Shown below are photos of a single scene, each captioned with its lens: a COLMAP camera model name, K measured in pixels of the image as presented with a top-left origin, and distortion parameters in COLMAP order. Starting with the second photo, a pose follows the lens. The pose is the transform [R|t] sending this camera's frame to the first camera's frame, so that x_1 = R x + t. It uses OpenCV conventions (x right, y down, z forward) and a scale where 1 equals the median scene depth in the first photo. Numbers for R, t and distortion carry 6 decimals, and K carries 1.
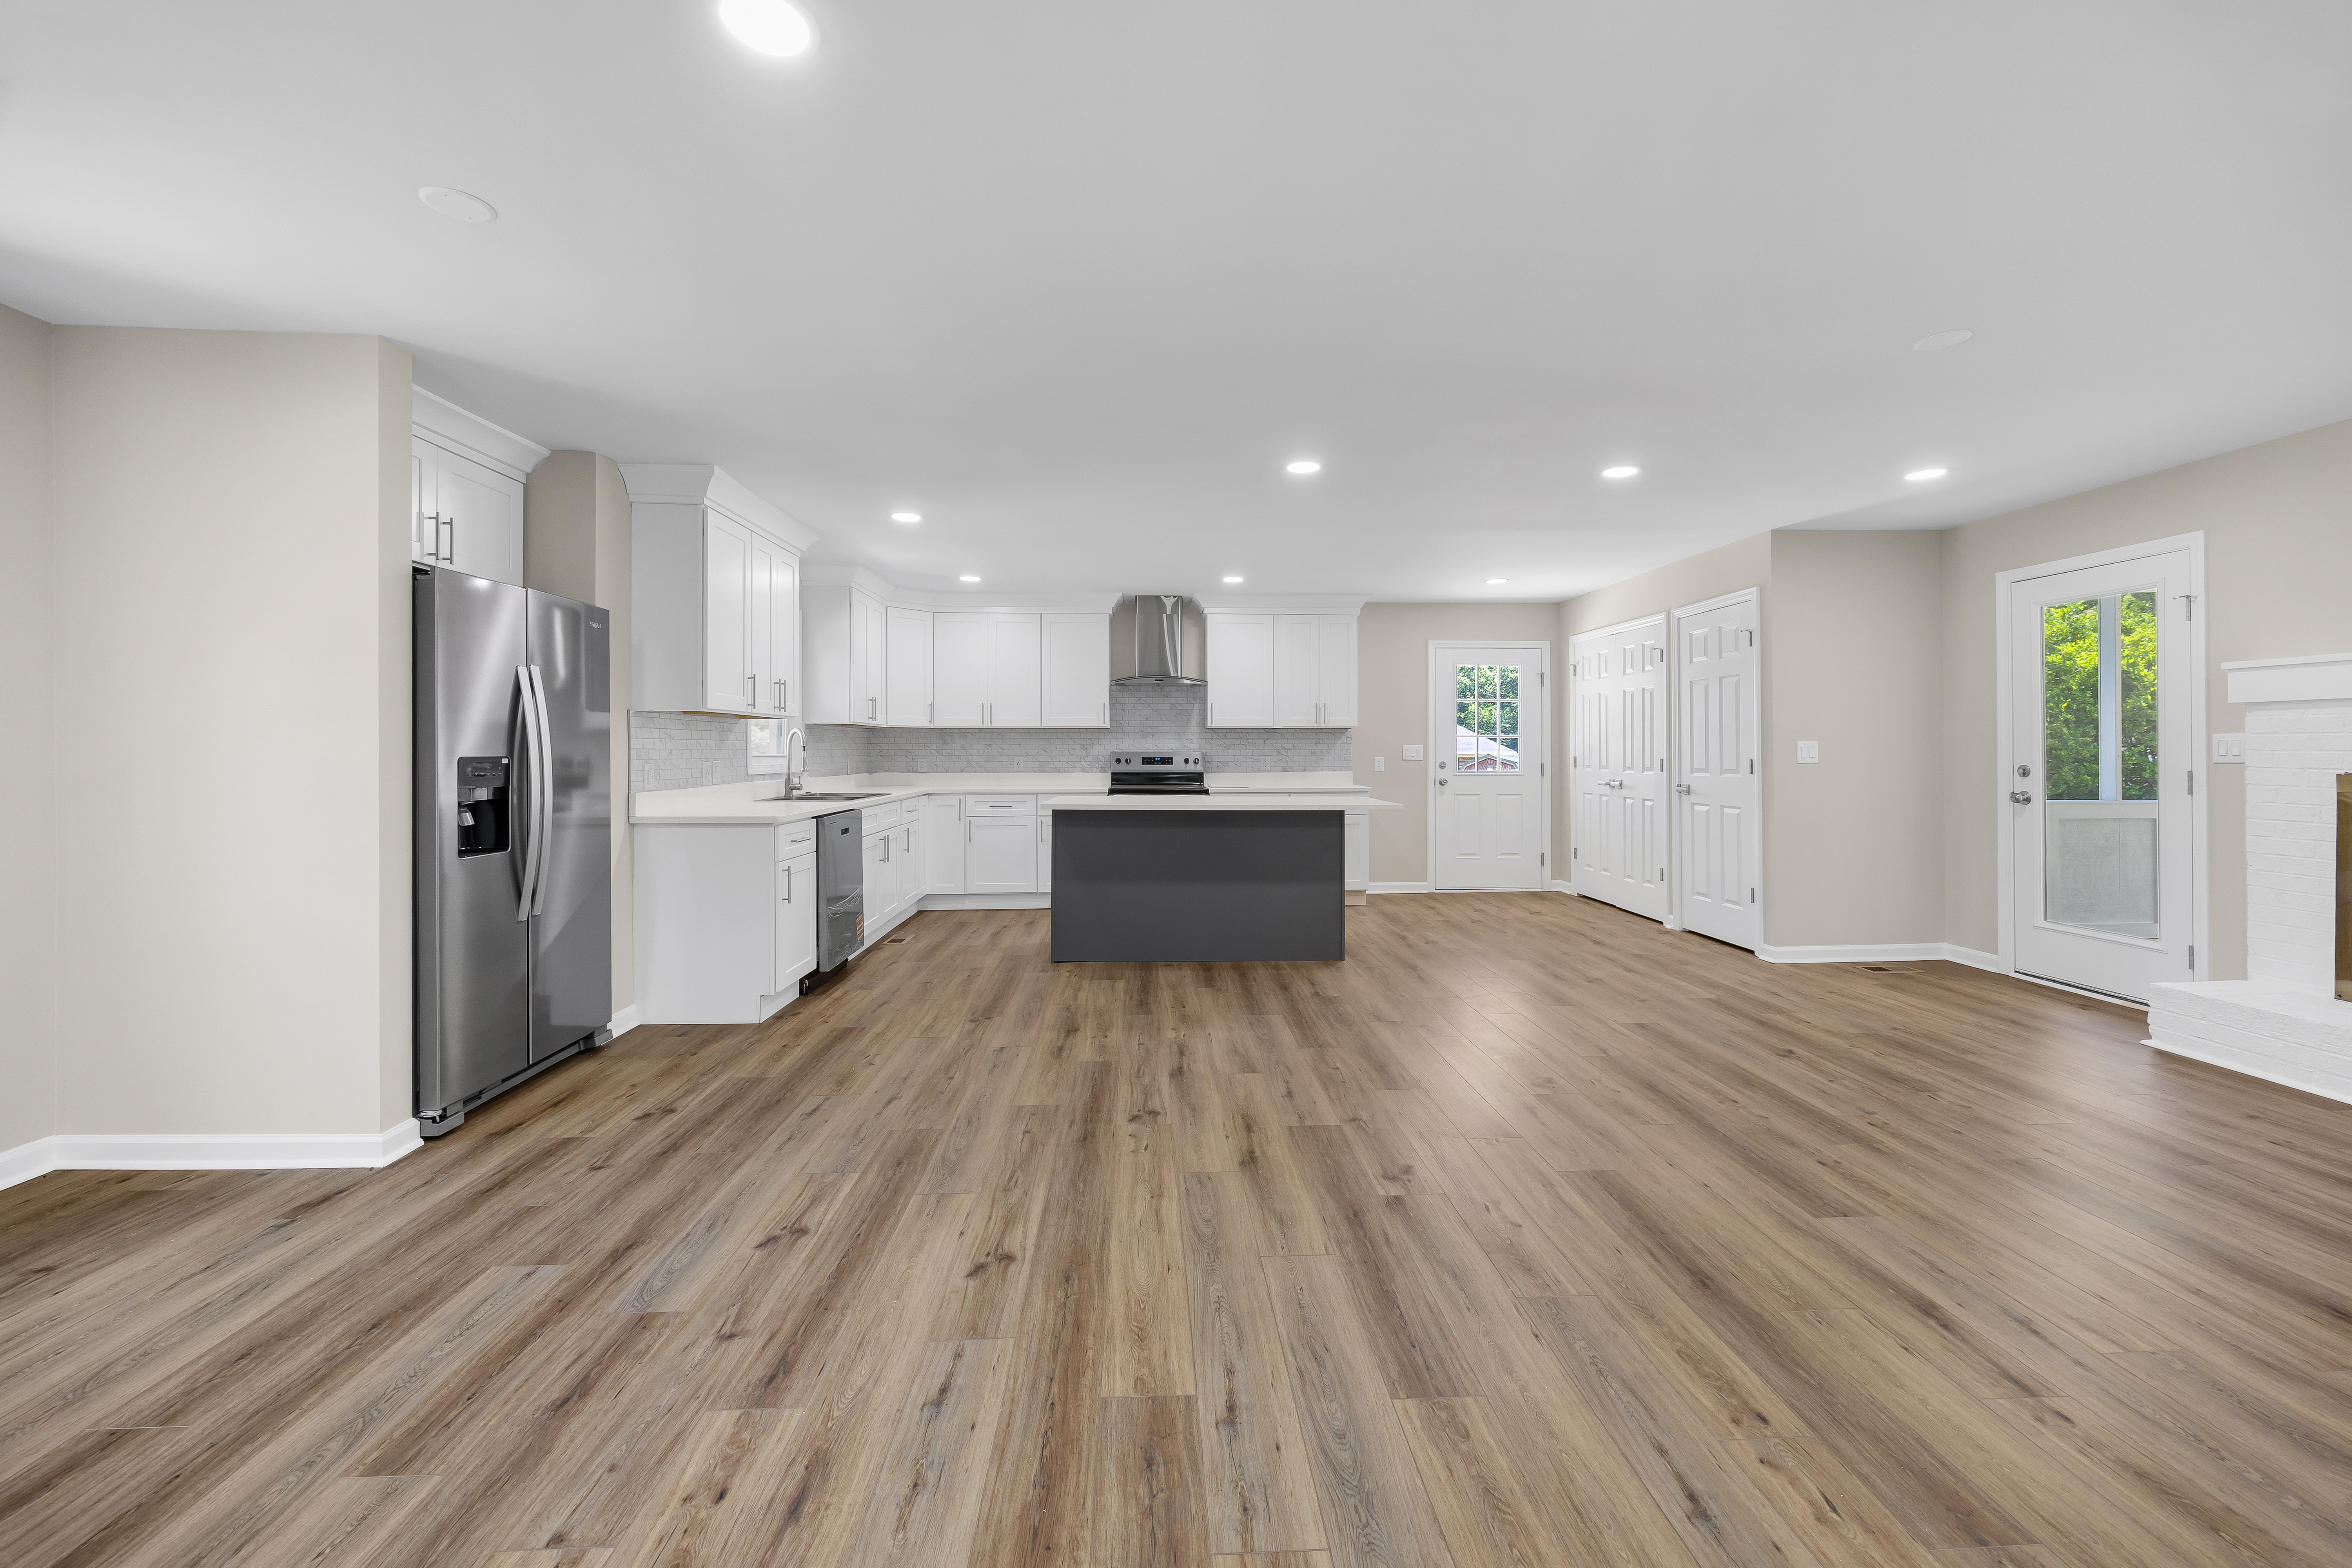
lens RADIAL K [[905.3, 0, 1182.8], [0, 905.3, 751.7], [0, 0, 1]] dist [-0.002481, -0.000121]
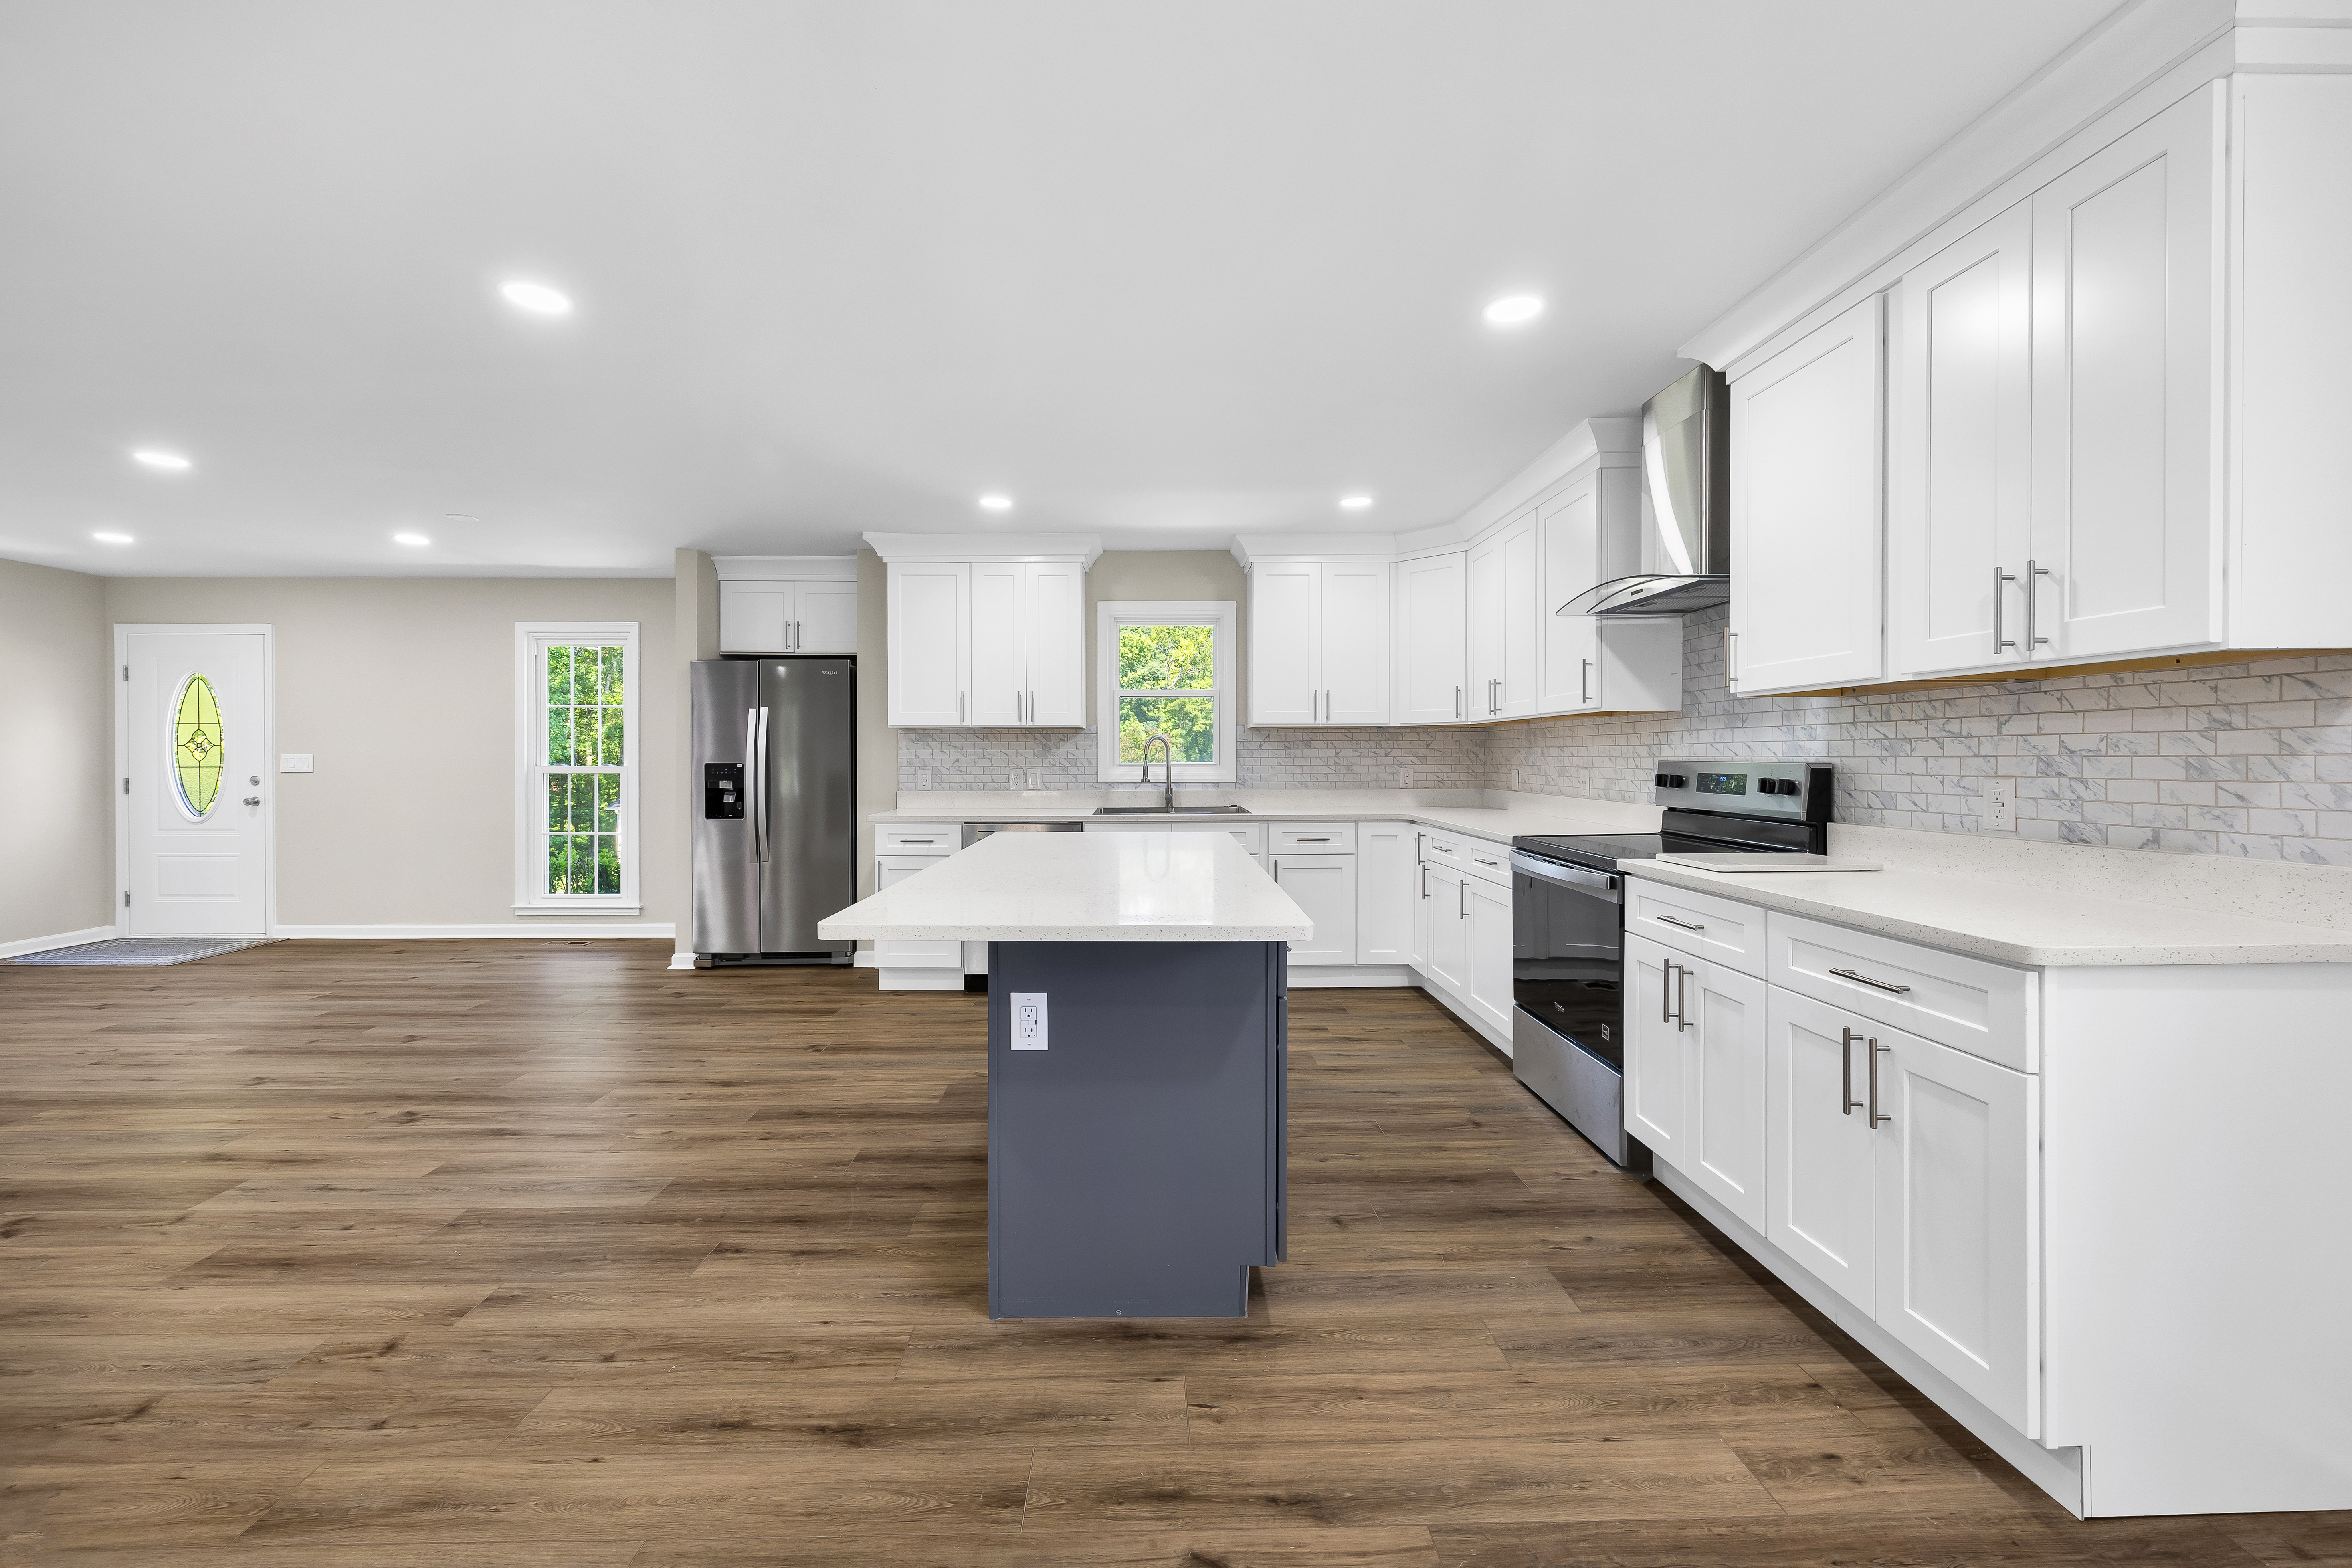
lens RADIAL K [[916.6, 0, 1155.9], [0, 916.6, 771.9], [0, 0, 1]] dist [-0.003272, -0.000013]
pose [[-0.025066, 0.015055, -0.999572, 0.891587], [-0.000310, 0.999886, 0.015067, -0.003731], [0.999686, 0.000687, -0.025059, 1.730752]]
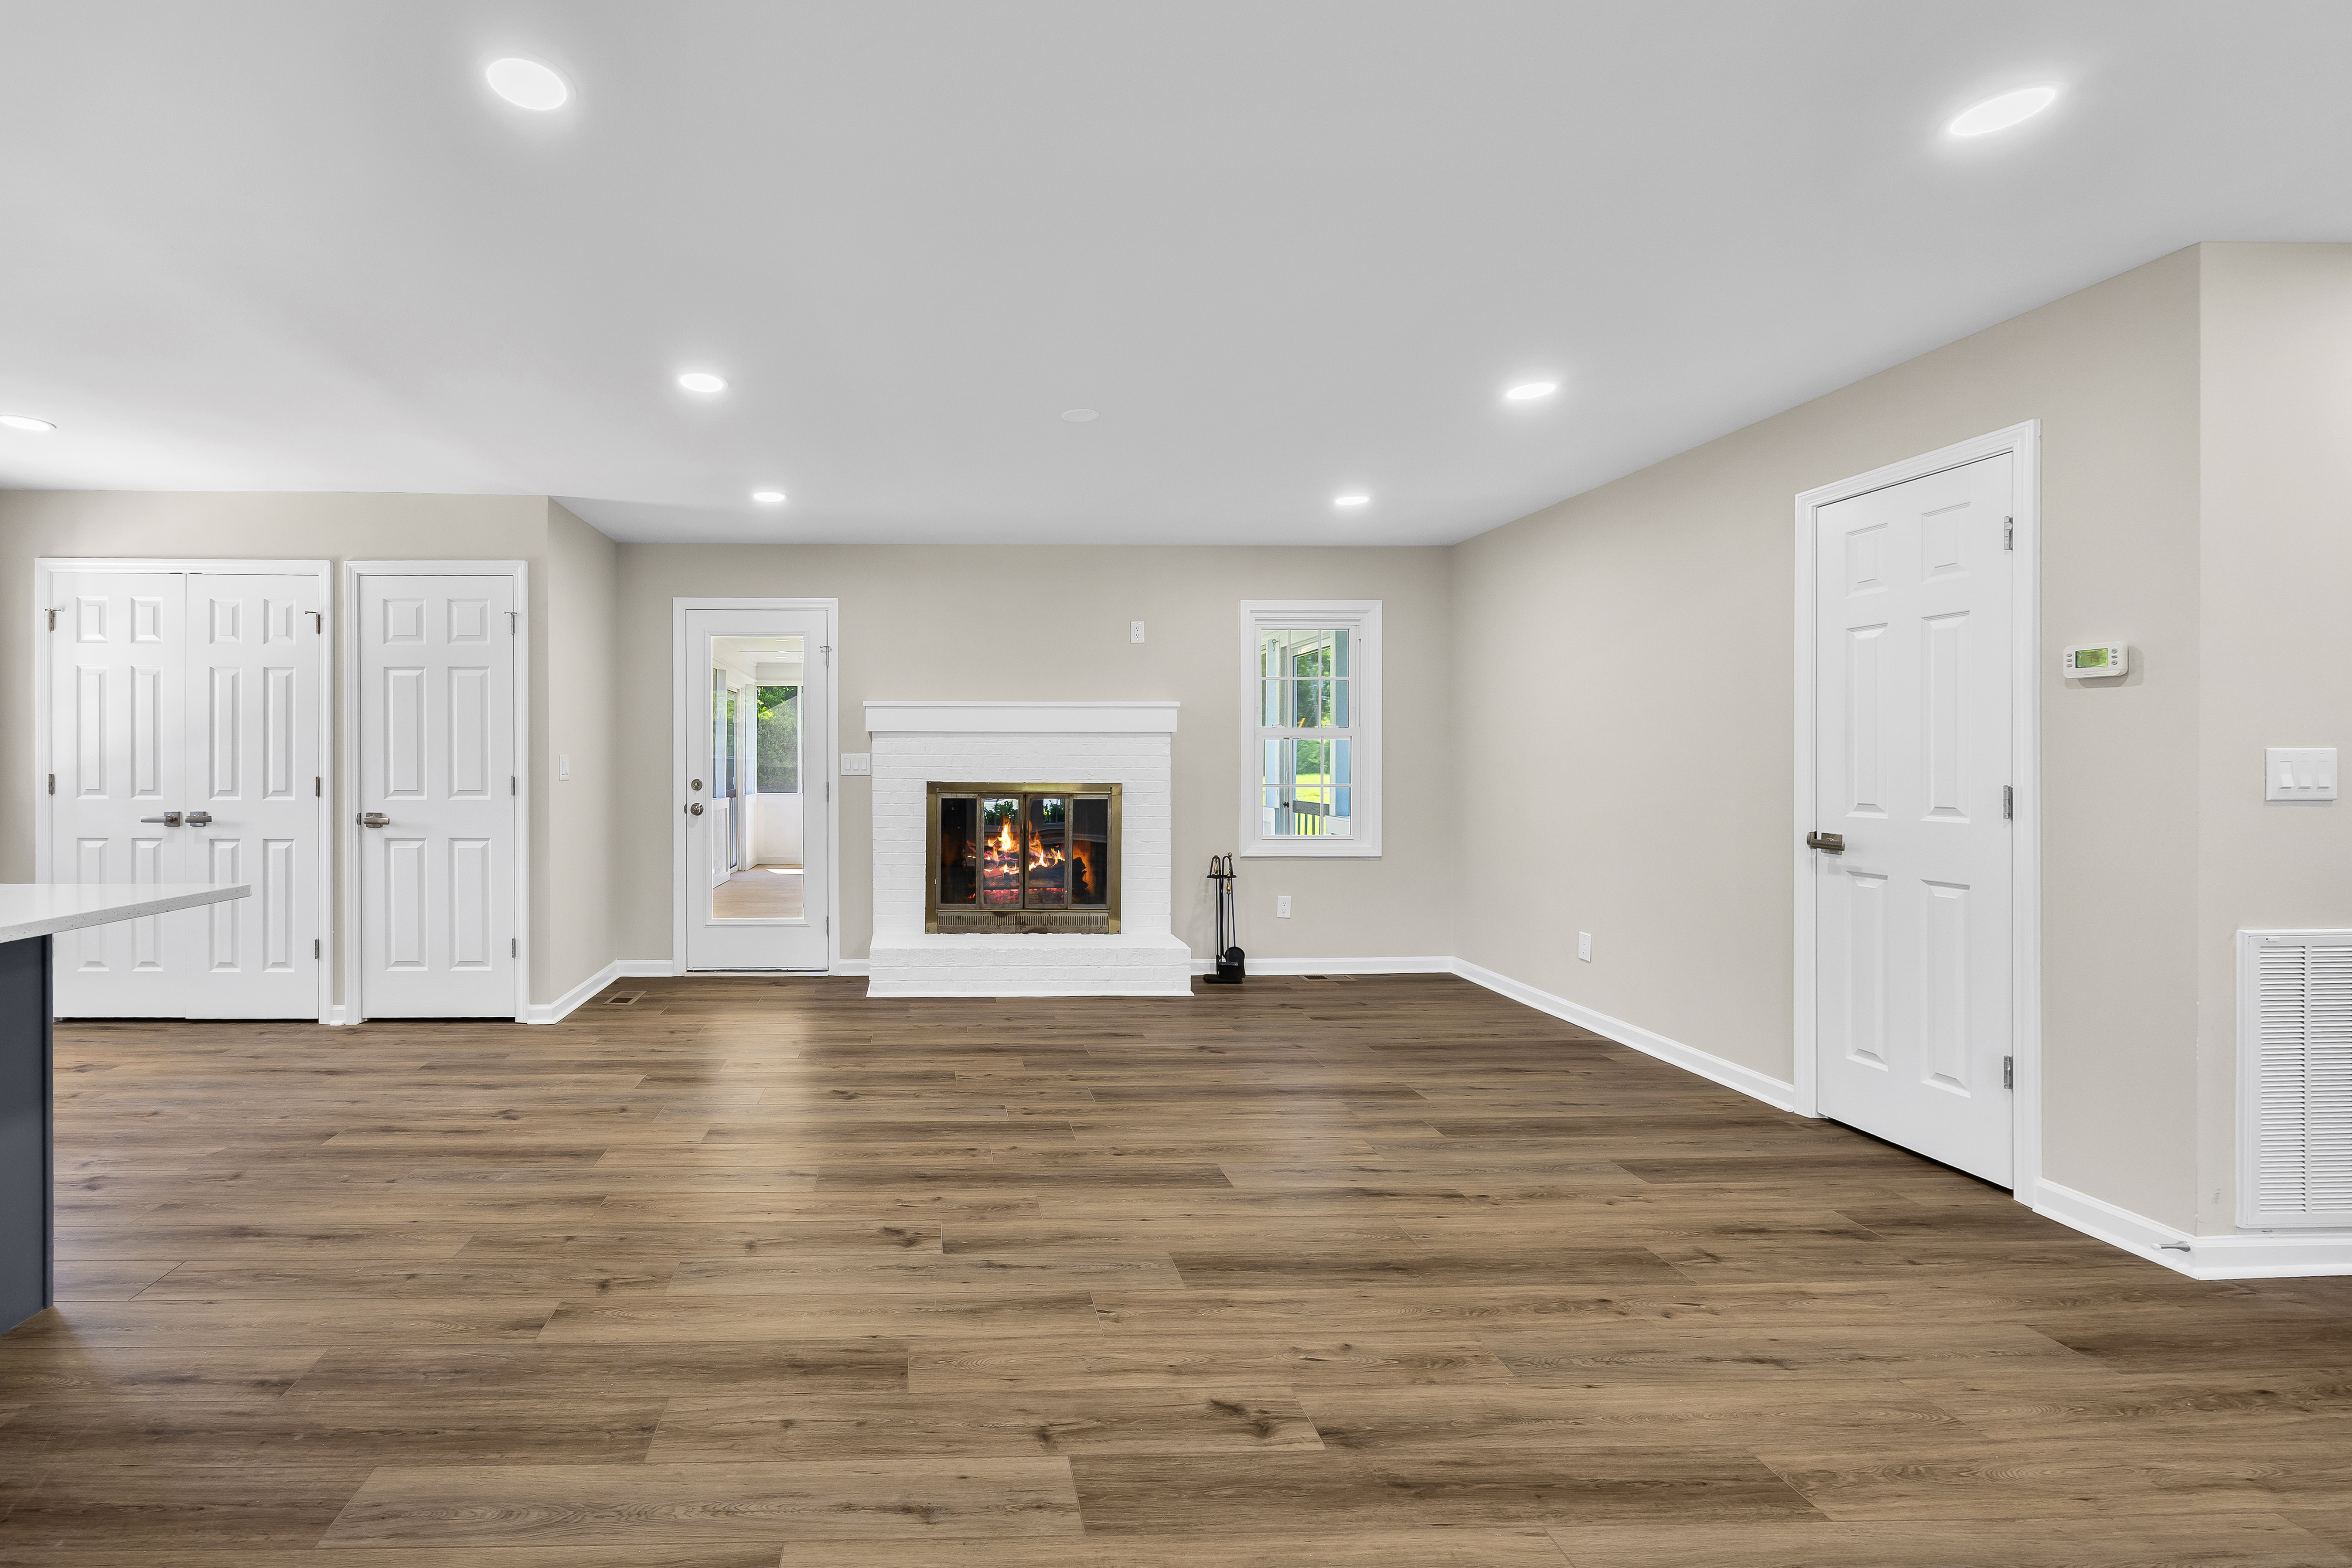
lens RADIAL K [[995.5, 0, 948.3], [0, 995.5, 775.4], [0, 0, 1]] dist [-0.008196, -0.000014]
pose [[0.028817, -0.014420, 0.999481, -0.384786], [-0.001492, 0.999894, 0.014469, -0.009796], [-0.999584, -0.001908, 0.028793, 0.955201]]
